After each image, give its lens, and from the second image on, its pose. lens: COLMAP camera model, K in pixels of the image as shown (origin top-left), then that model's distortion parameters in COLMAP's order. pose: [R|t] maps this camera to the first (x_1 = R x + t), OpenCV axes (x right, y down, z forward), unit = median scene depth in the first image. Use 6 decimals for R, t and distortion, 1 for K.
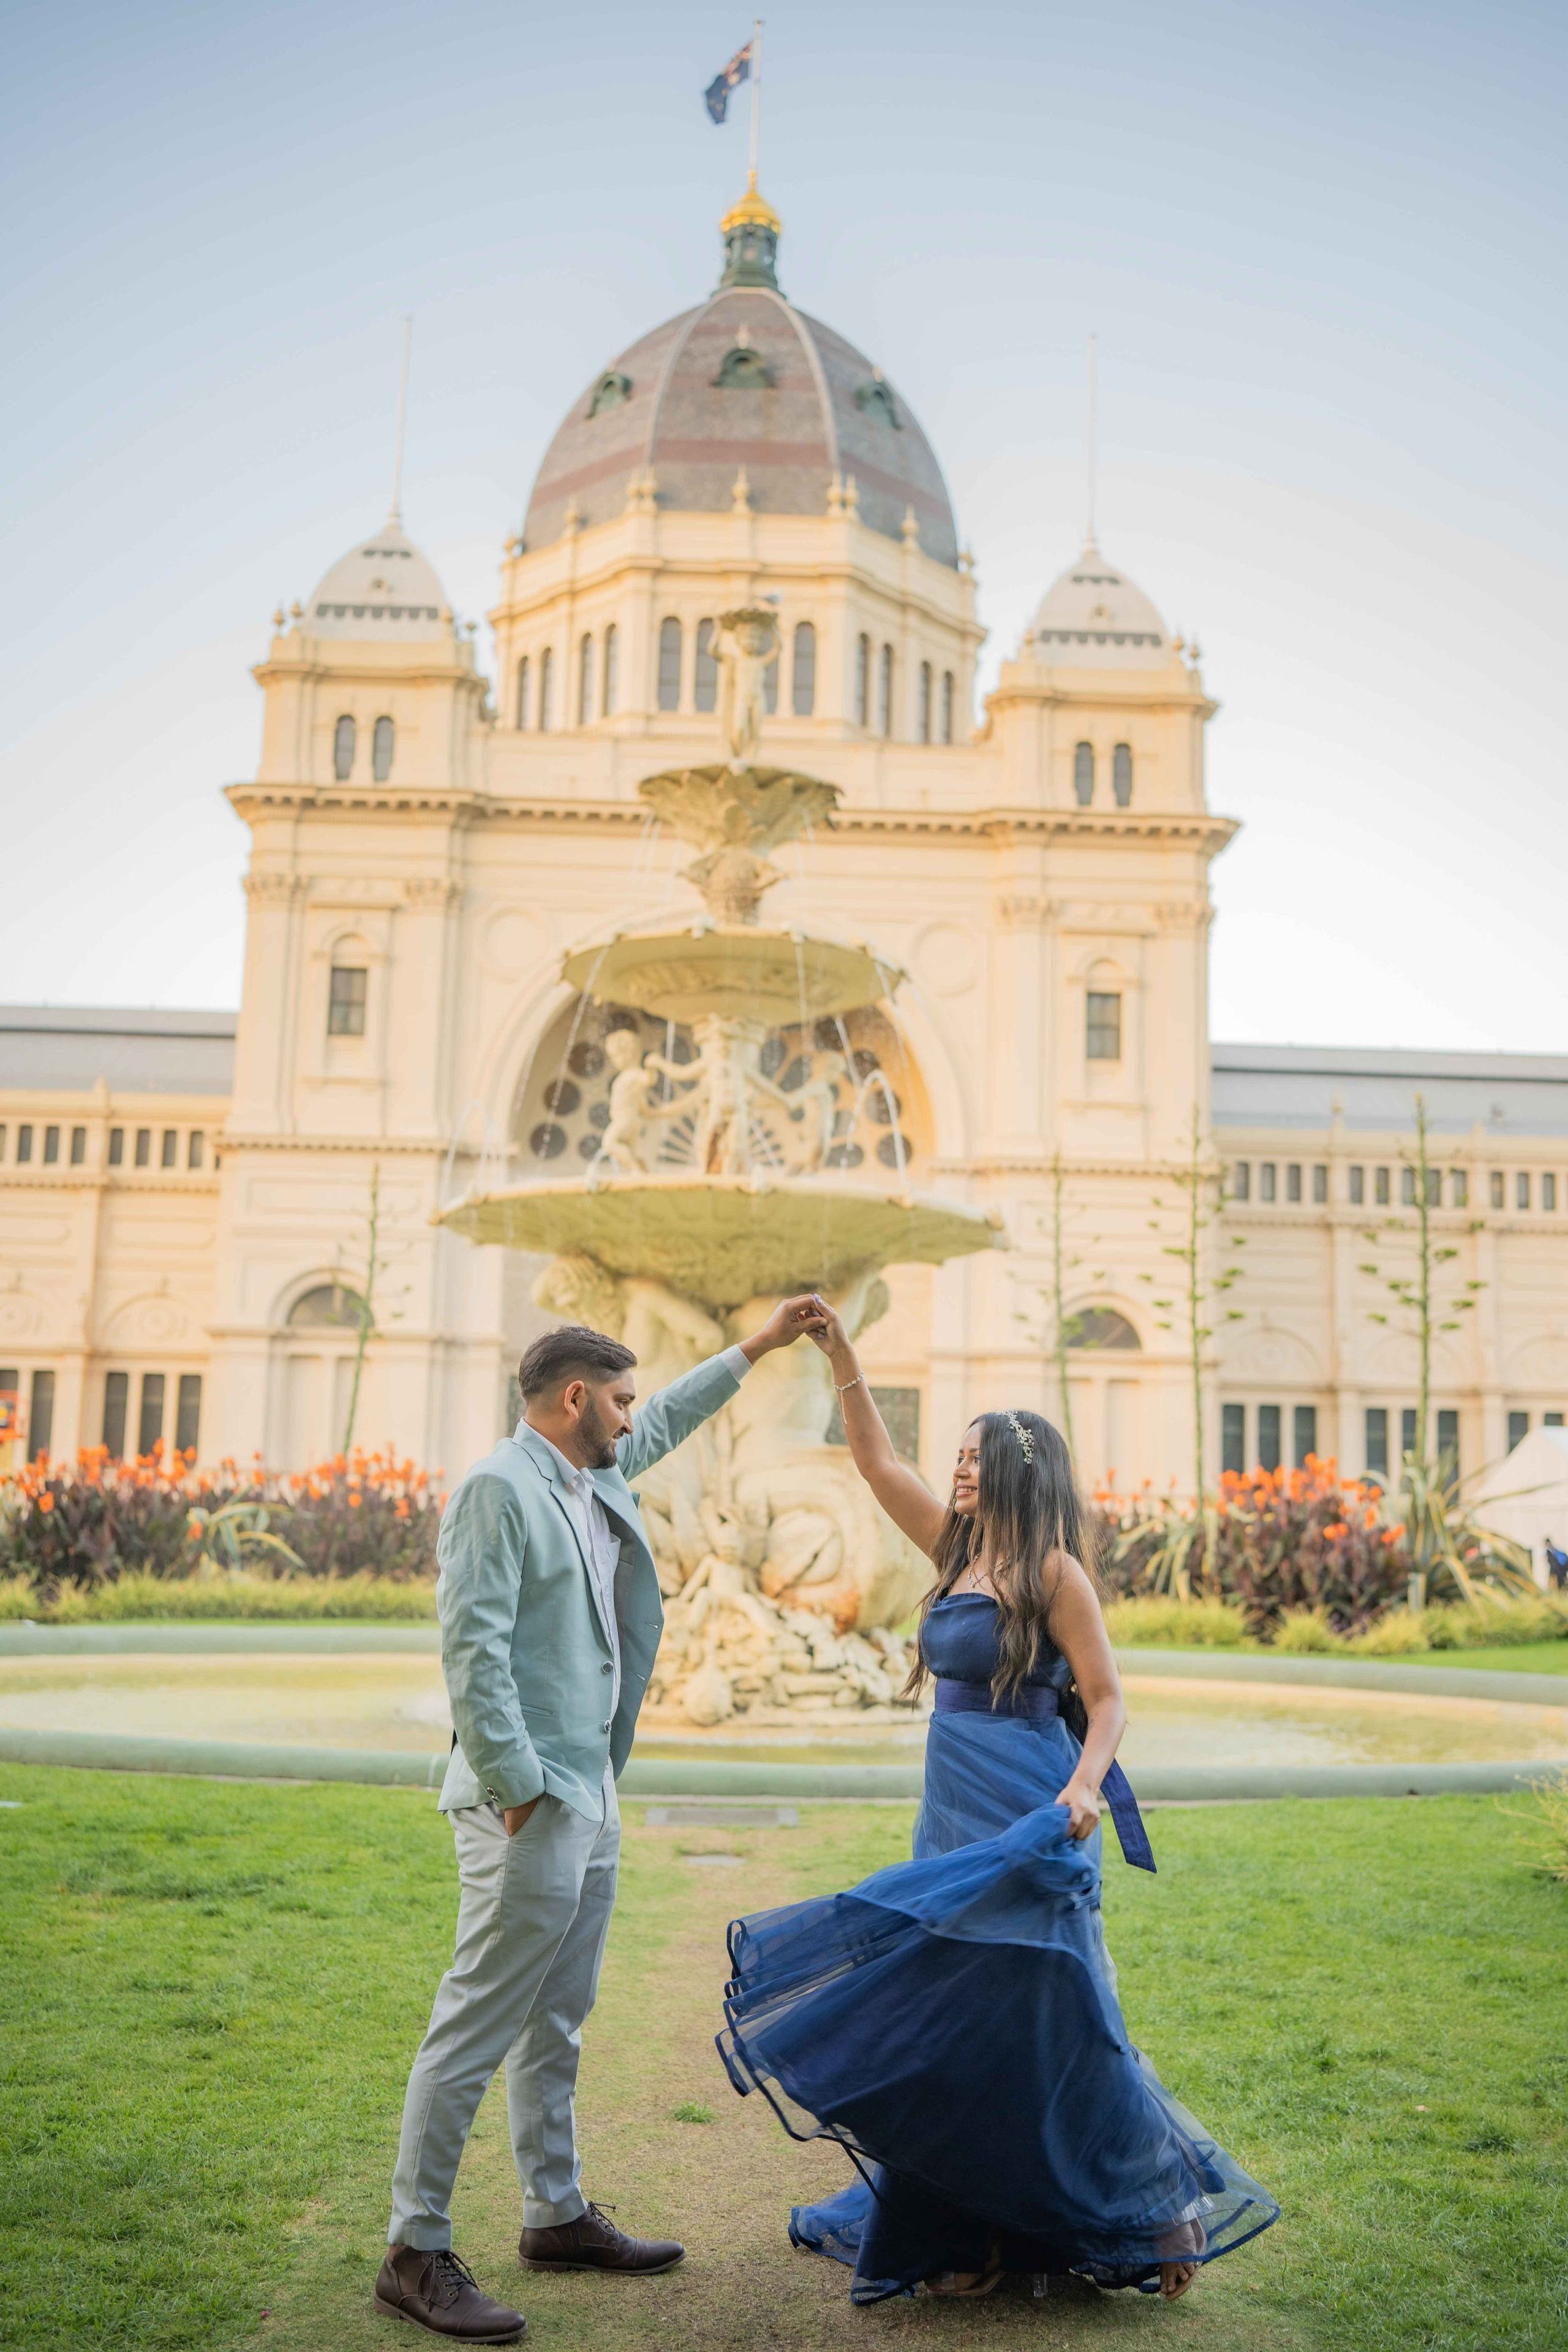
lens RADIAL K [[2348.2, 0, 784.0], [0, 2348.2, 1176.0], [0, 0, 1]] dist [-0.078559, 0.204455]
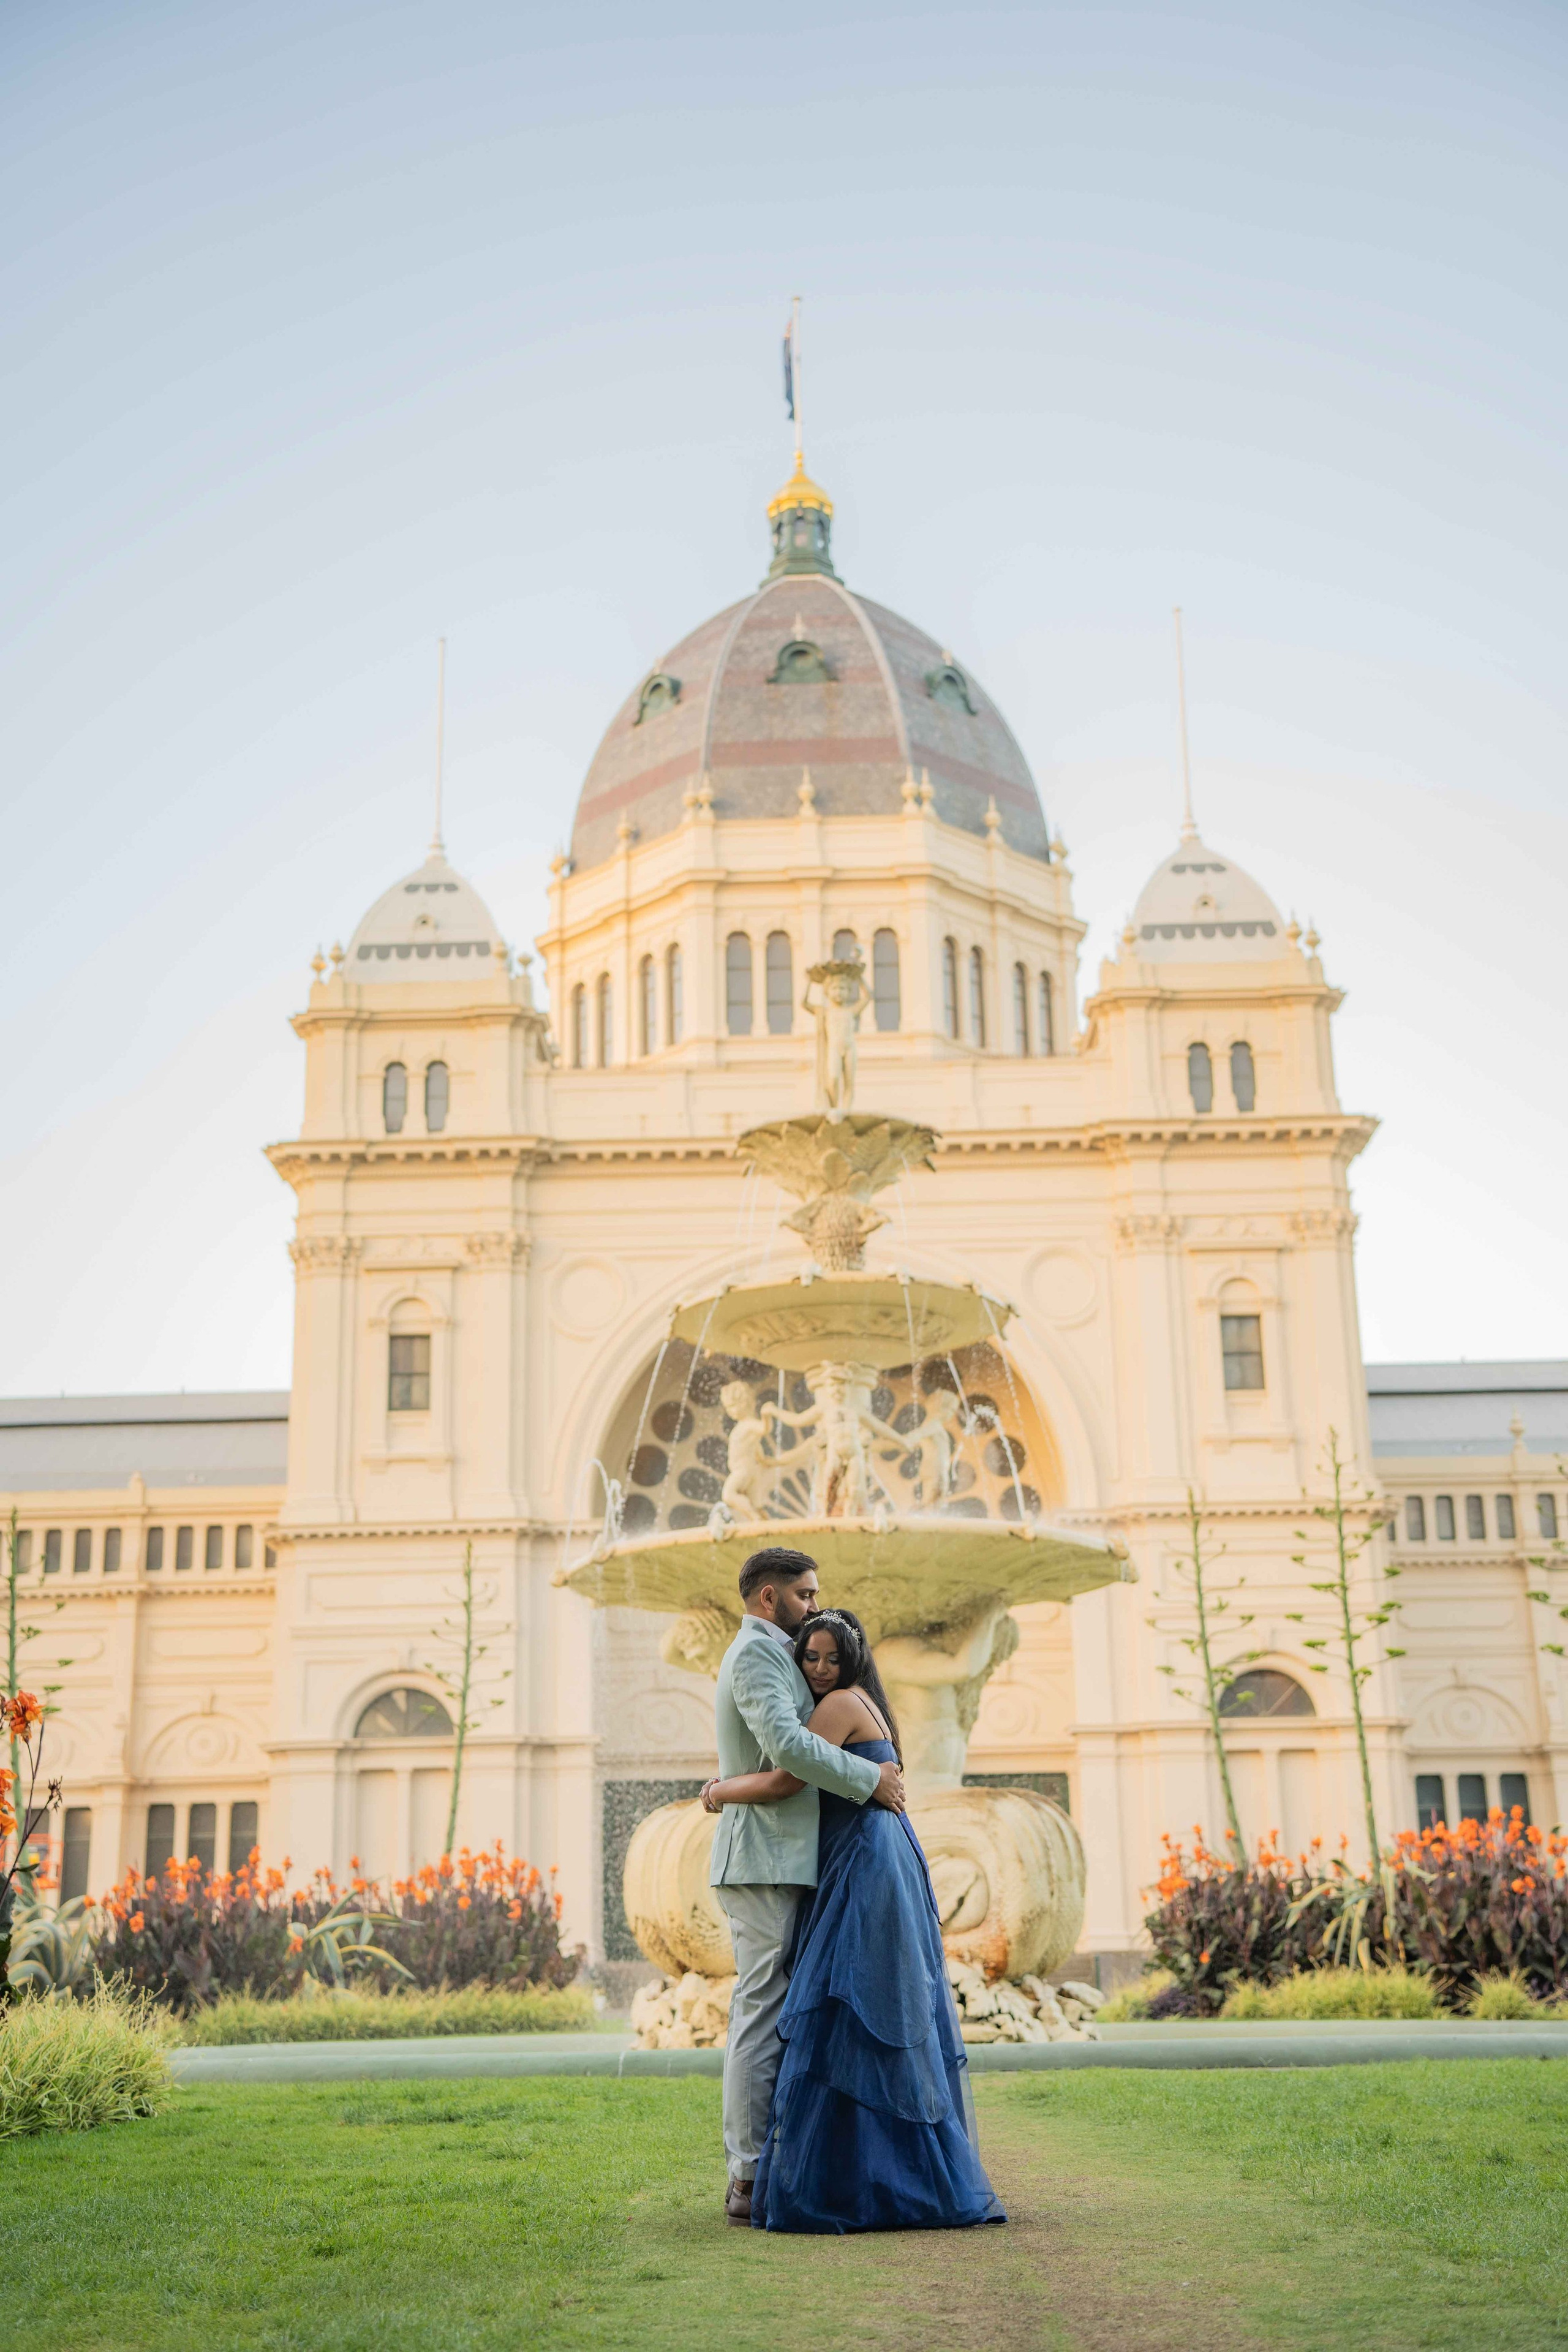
lens RADIAL K [[2733.3, 0, 784.0], [0, 2733.3, 1176.0], [0, 0, 1]] dist [0.037154, 0.070838]
pose [[0.997710, -0.059399, -0.032341, -0.001728], [0.054405, 0.988944, -0.137949, 0.004914], [0.040178, 0.135874, 0.989911, -0.061125]]
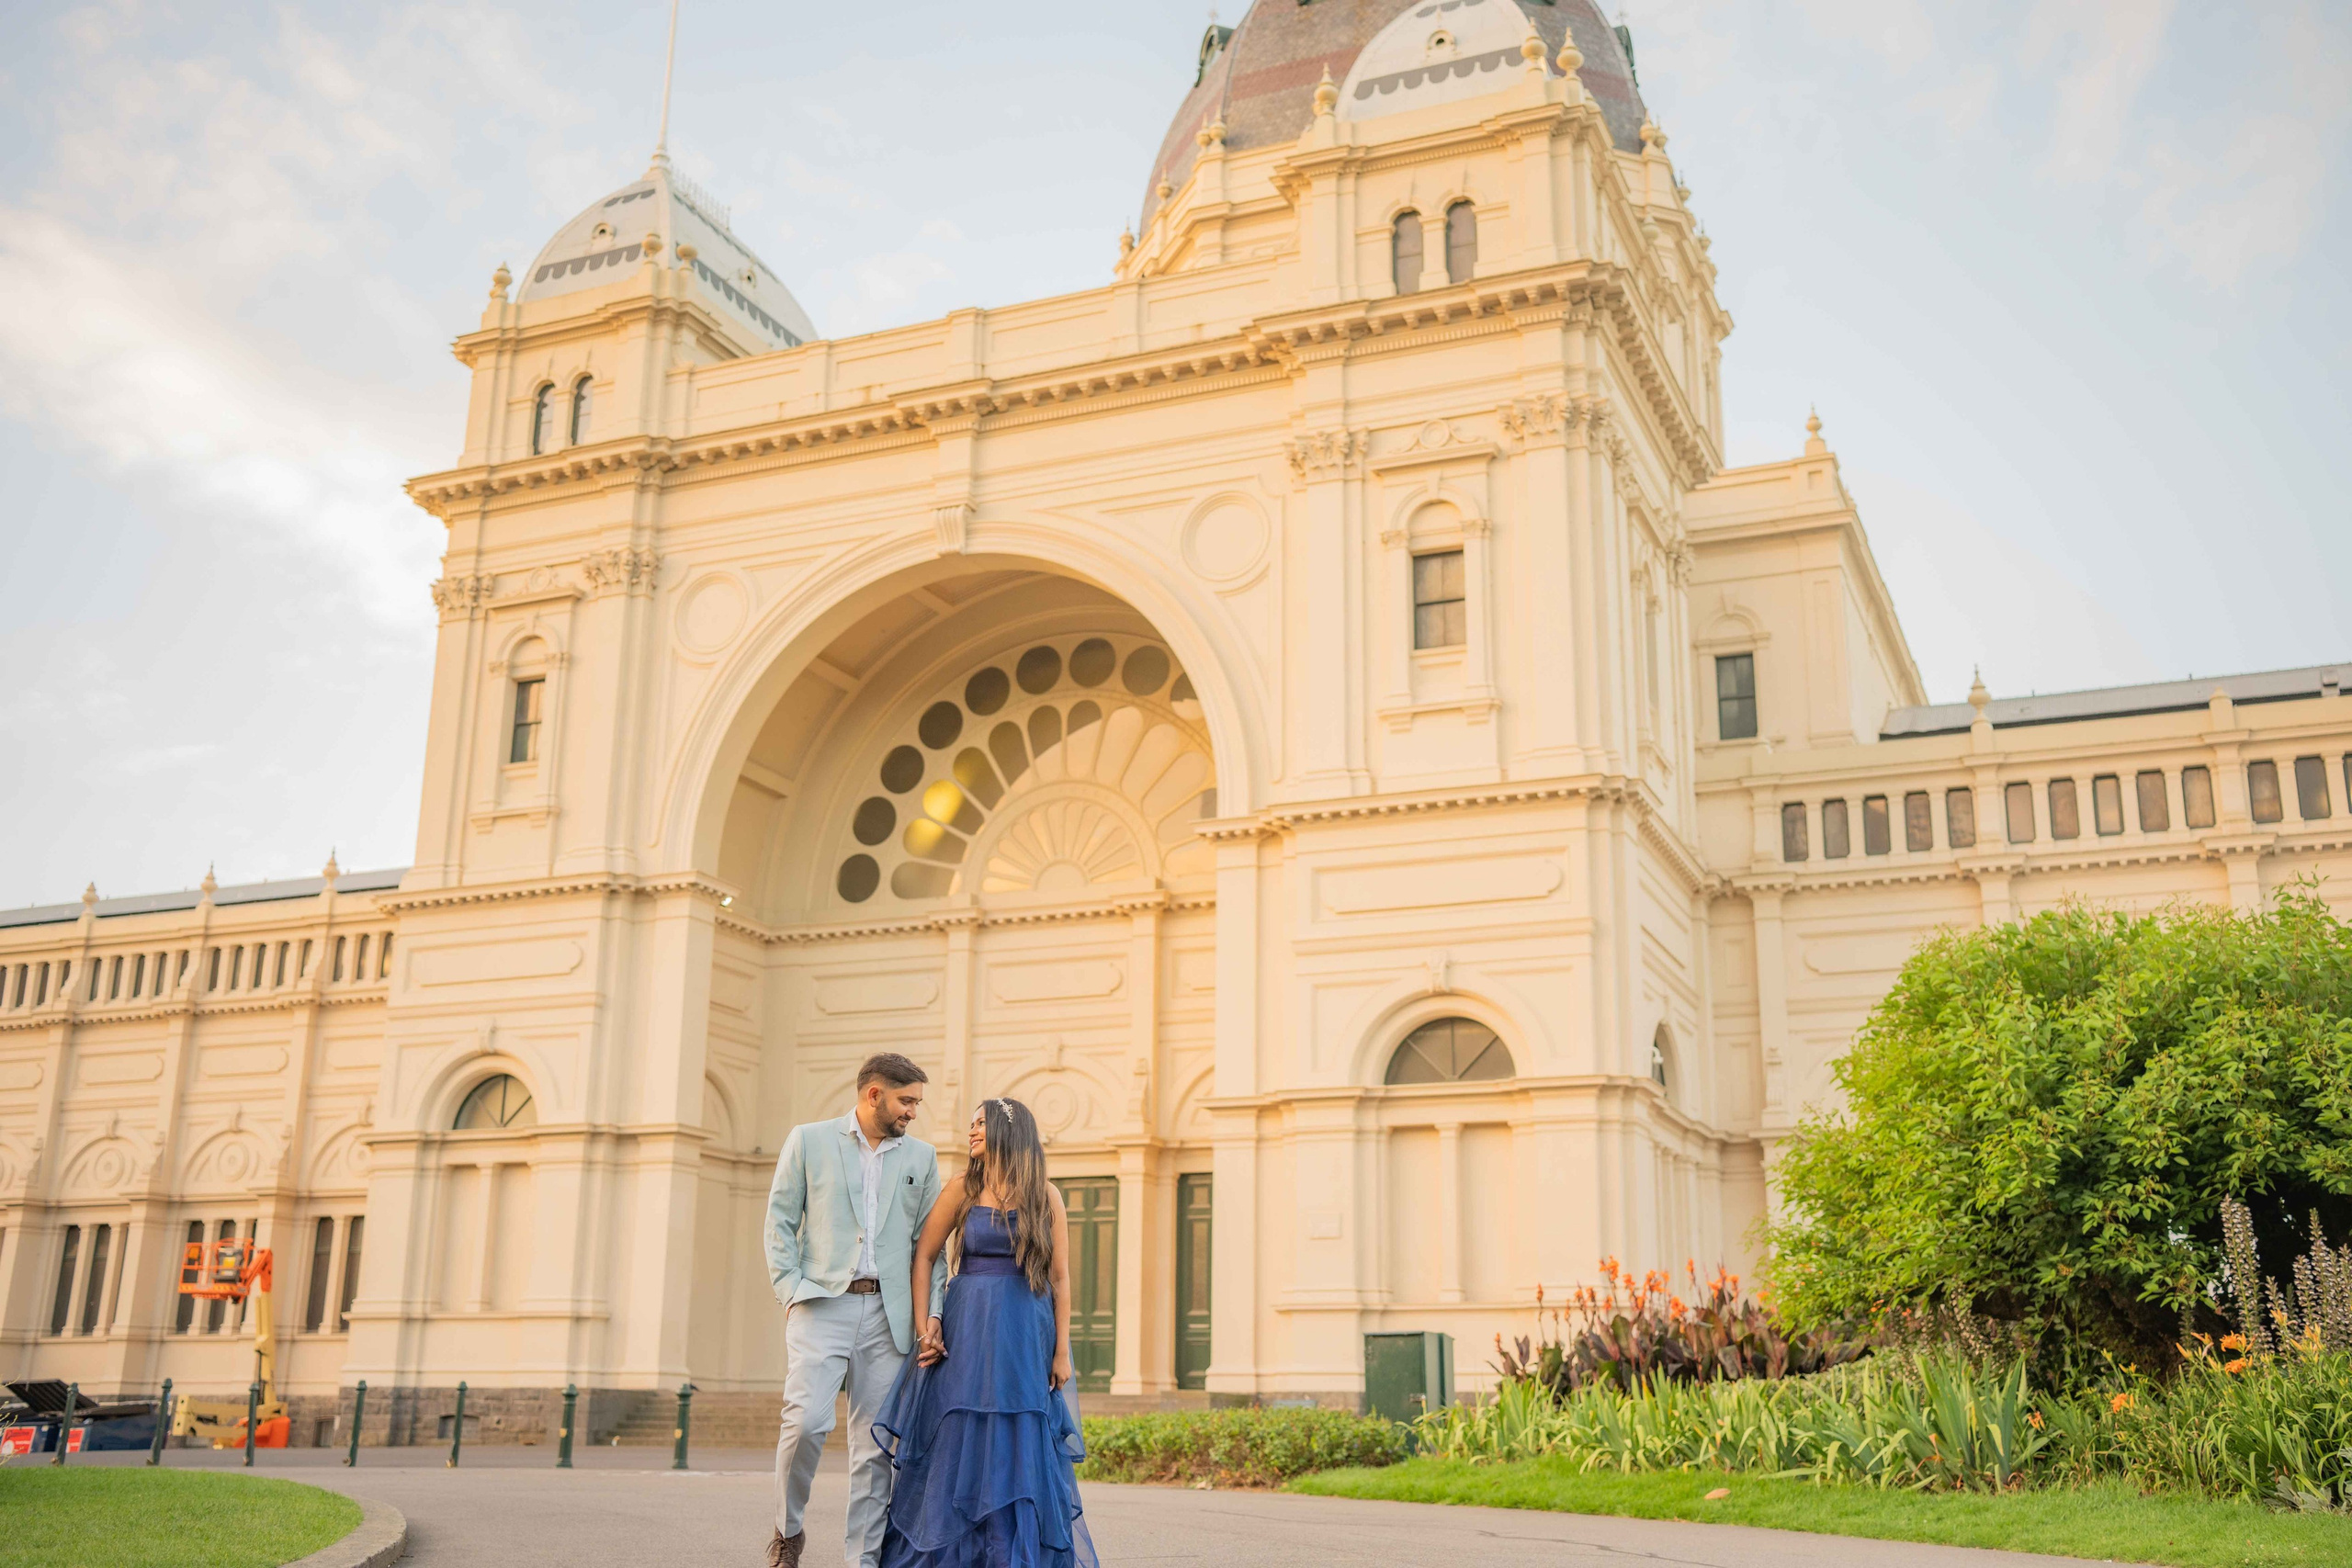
lens RADIAL K [[2348.0, 0, 1175.1], [0, 2348.0, 756.0], [0, 0, 1]] dist [-0.078559, 0.204455]
pose [[0.904816, -0.135696, -0.403603, 0.343324], [0.077473, 0.984504, -0.157319, 0.082824], [0.418696, 0.111077, 0.901308, 0.382350]]
